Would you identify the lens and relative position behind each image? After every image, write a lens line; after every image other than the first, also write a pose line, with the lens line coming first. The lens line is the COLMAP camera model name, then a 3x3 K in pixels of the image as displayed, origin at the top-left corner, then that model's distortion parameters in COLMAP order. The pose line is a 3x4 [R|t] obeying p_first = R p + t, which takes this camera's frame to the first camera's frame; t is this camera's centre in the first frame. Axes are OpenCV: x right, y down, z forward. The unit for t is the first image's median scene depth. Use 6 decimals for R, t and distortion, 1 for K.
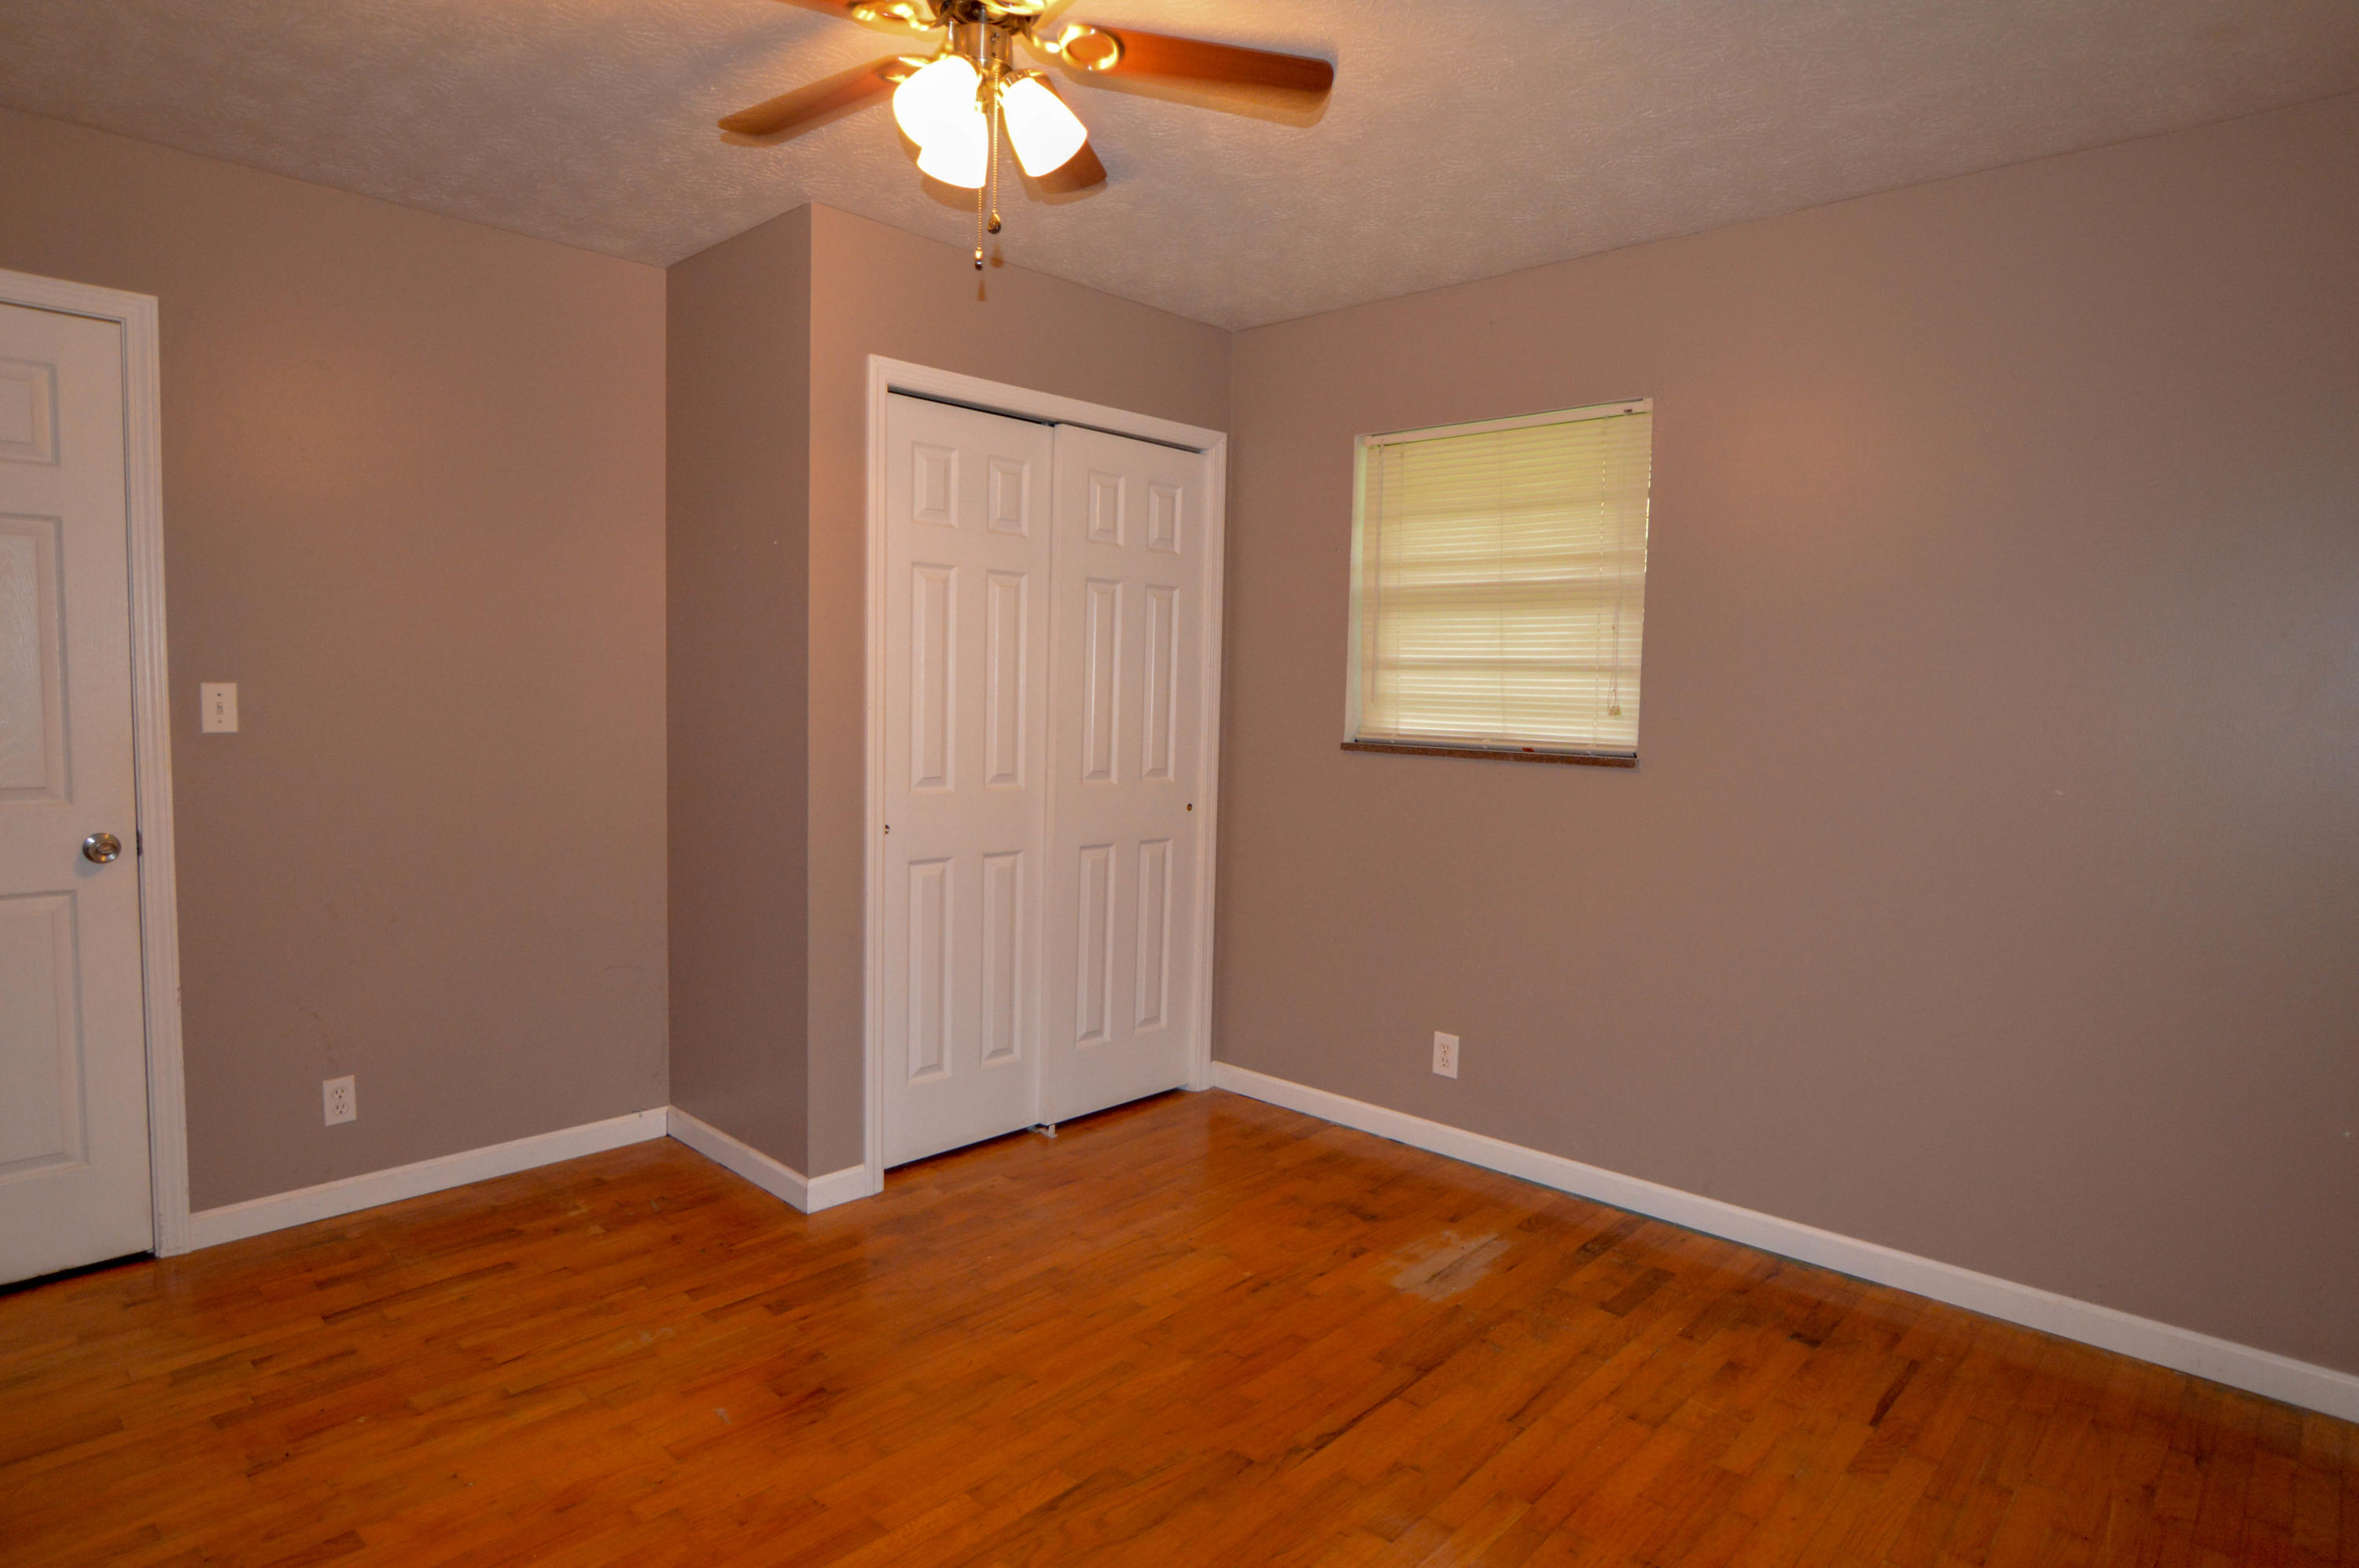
lens RADIAL K [[1296.5, 0, 1167.8], [0, 1296.5, 772.1], [0, 0, 1]] dist [-0.034335, 0.012947]
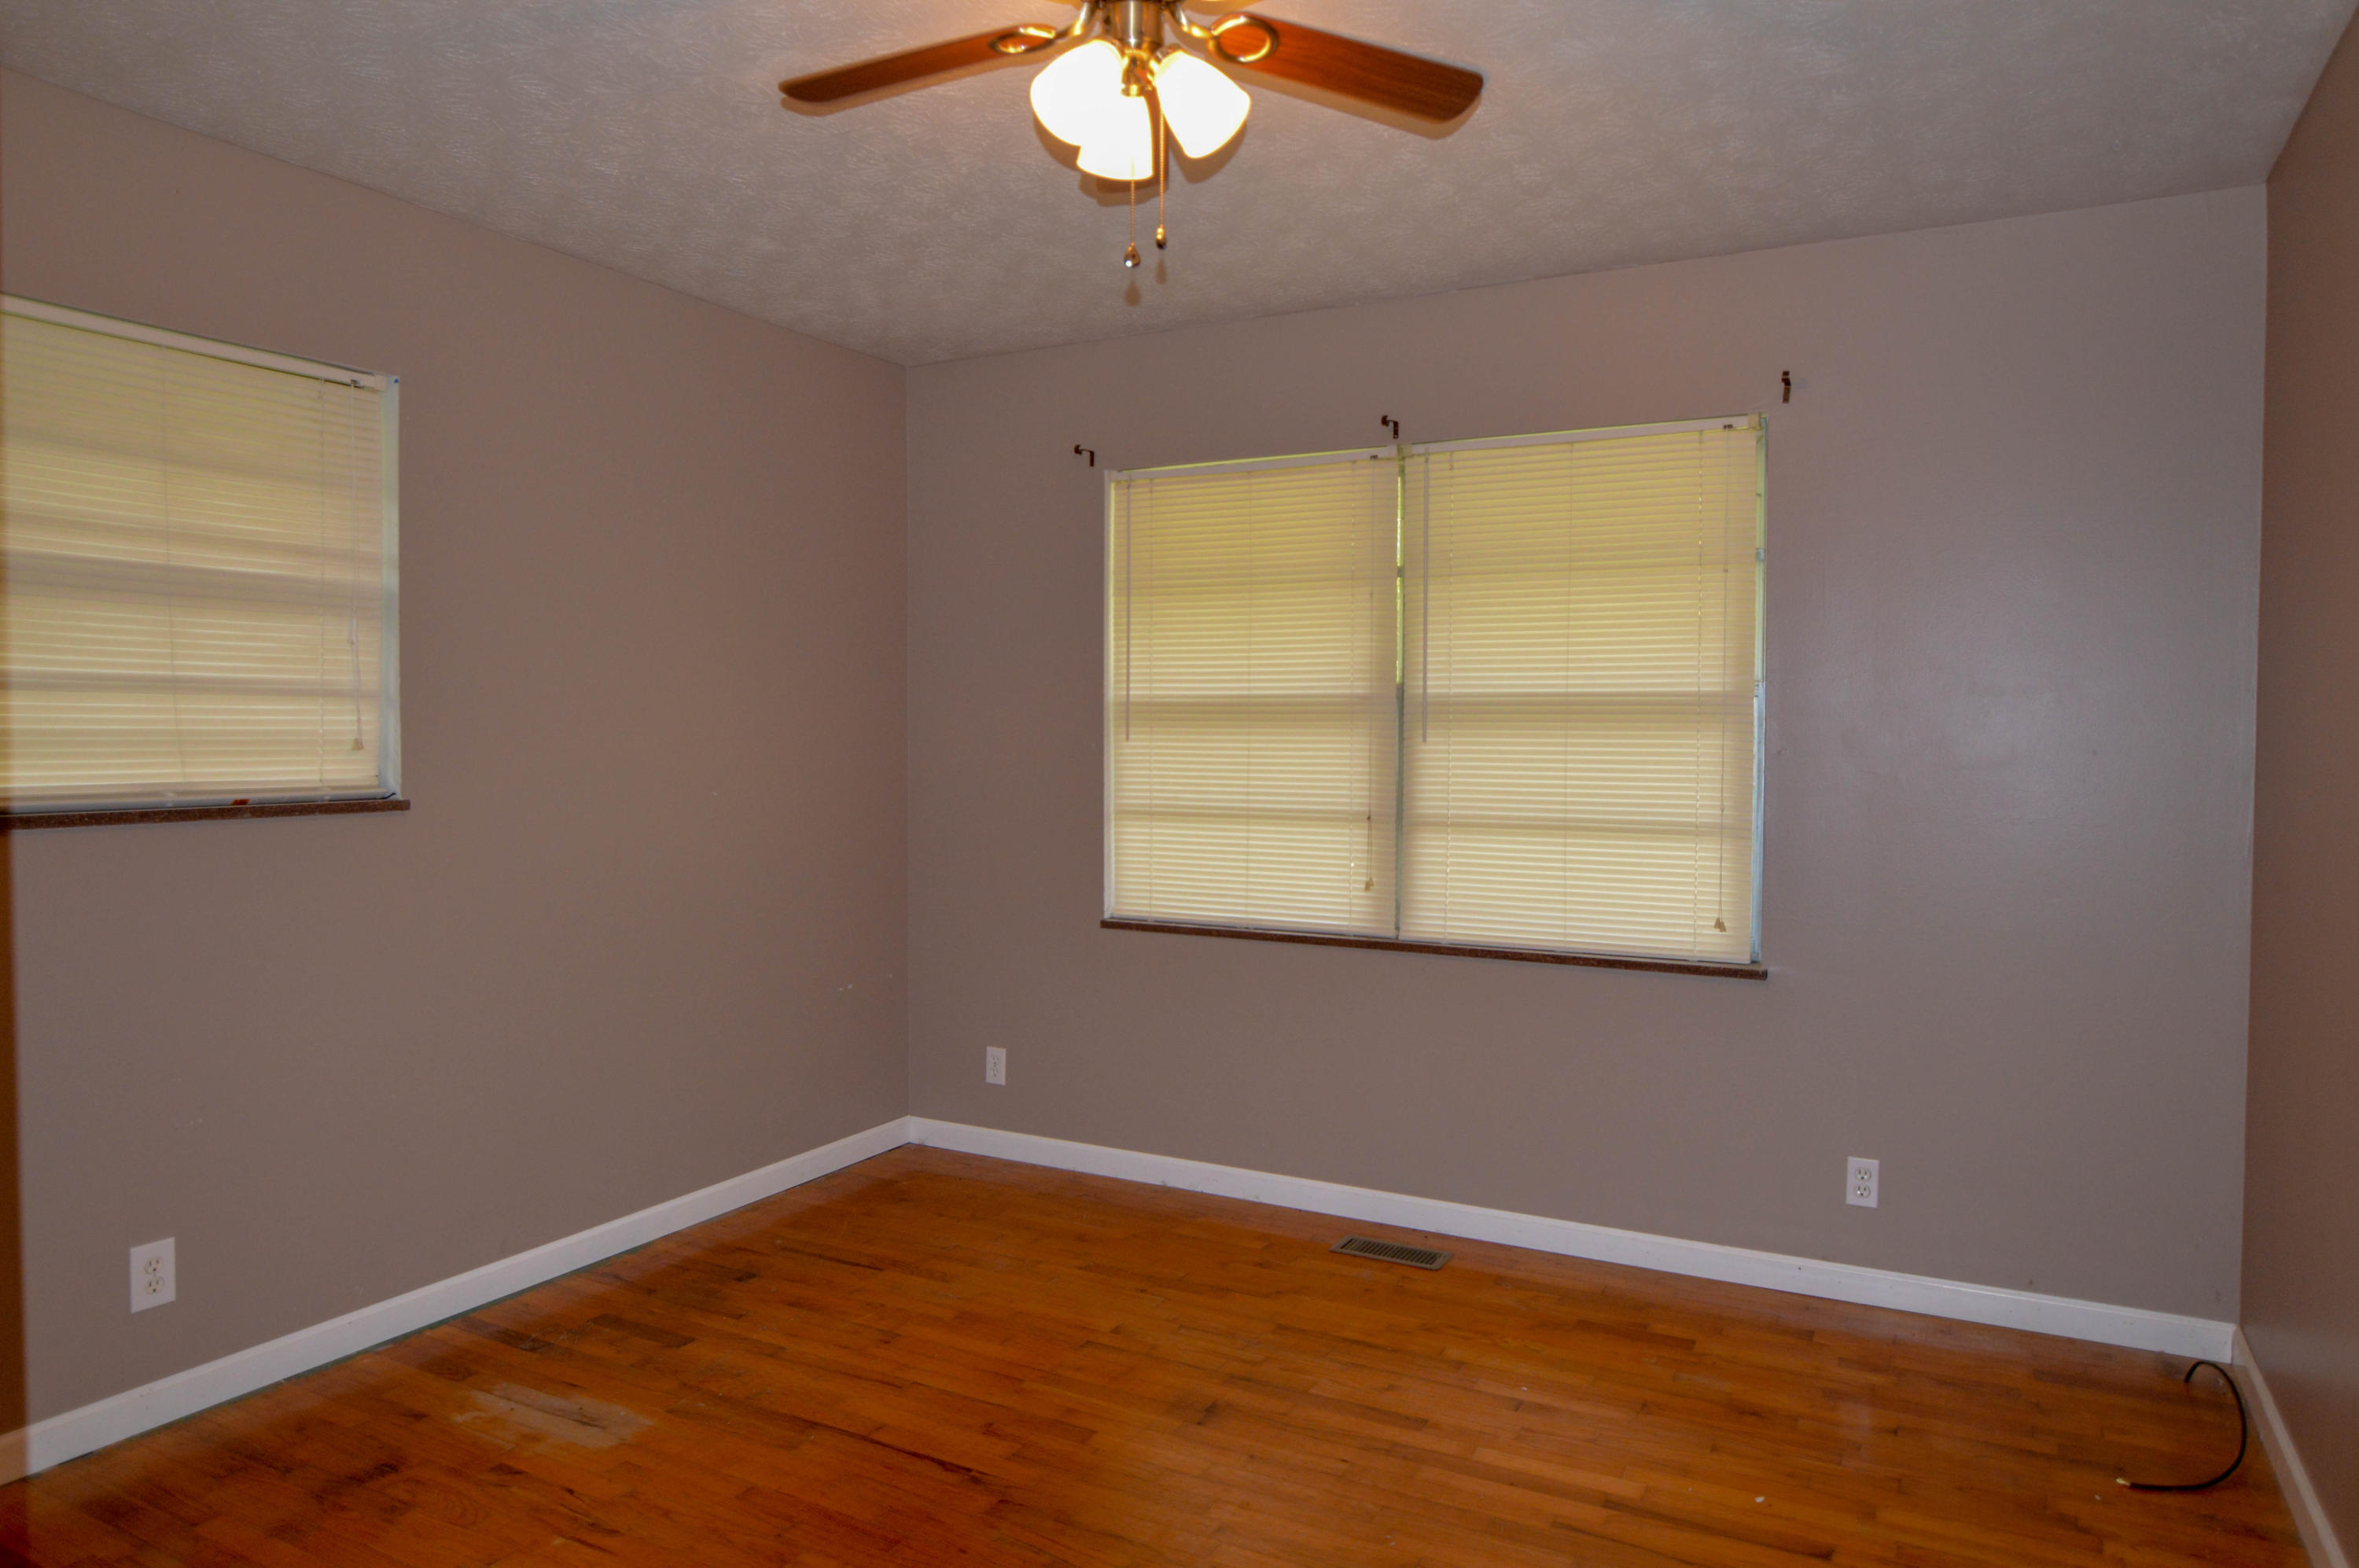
lens RADIAL K [[1459.0, 0, 1177.3], [0, 1459.0, 770.6], [0, 0, 1]] dist [-0.004246, -0.000316]
pose [[-0.235038, -0.049028, 0.970749, -0.760572], [0.057863, 0.996250, 0.064326, -0.067699], [-0.970262, 0.071289, -0.231320, 0.798449]]
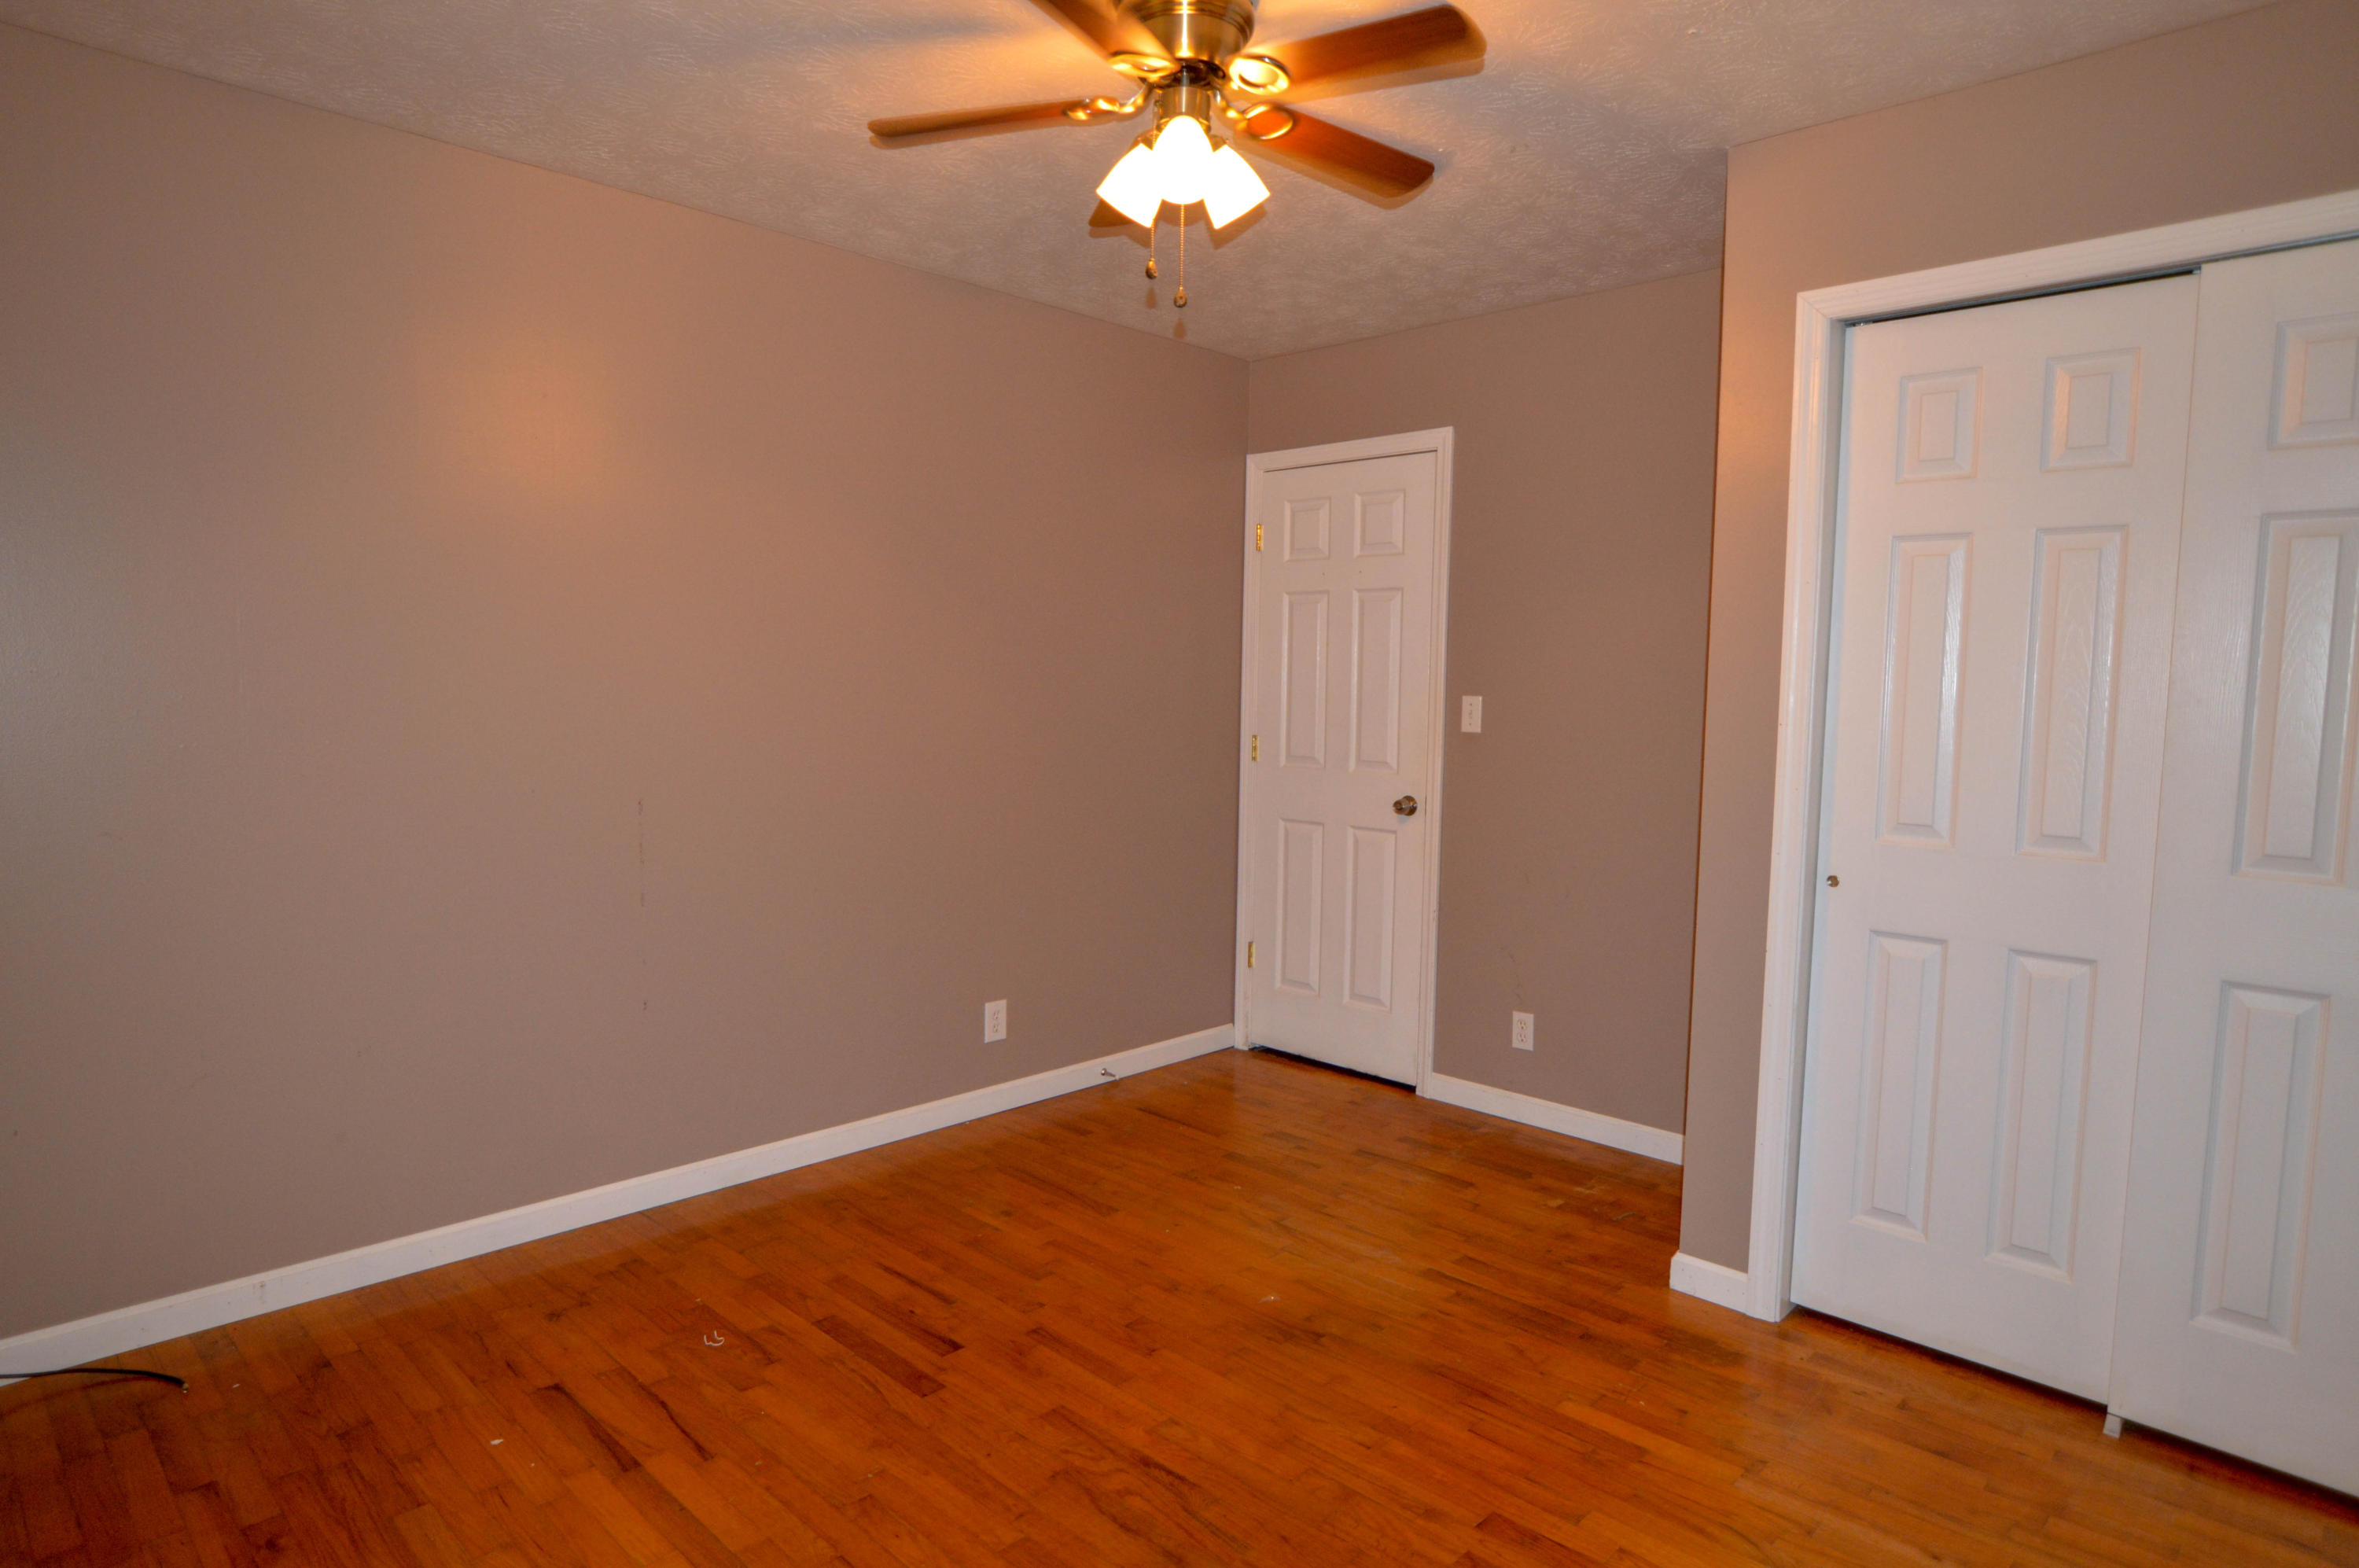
lens RADIAL K [[1296.5, 0, 1167.8], [0, 1296.5, 772.1], [0, 0, 1]] dist [-0.034335, 0.012947]
pose [[-0.000213, 0.048411, -0.998827, 0.634619], [-0.090057, 0.994768, 0.048233, -0.025481], [0.995937, 0.089962, 0.004148, 0.662673]]
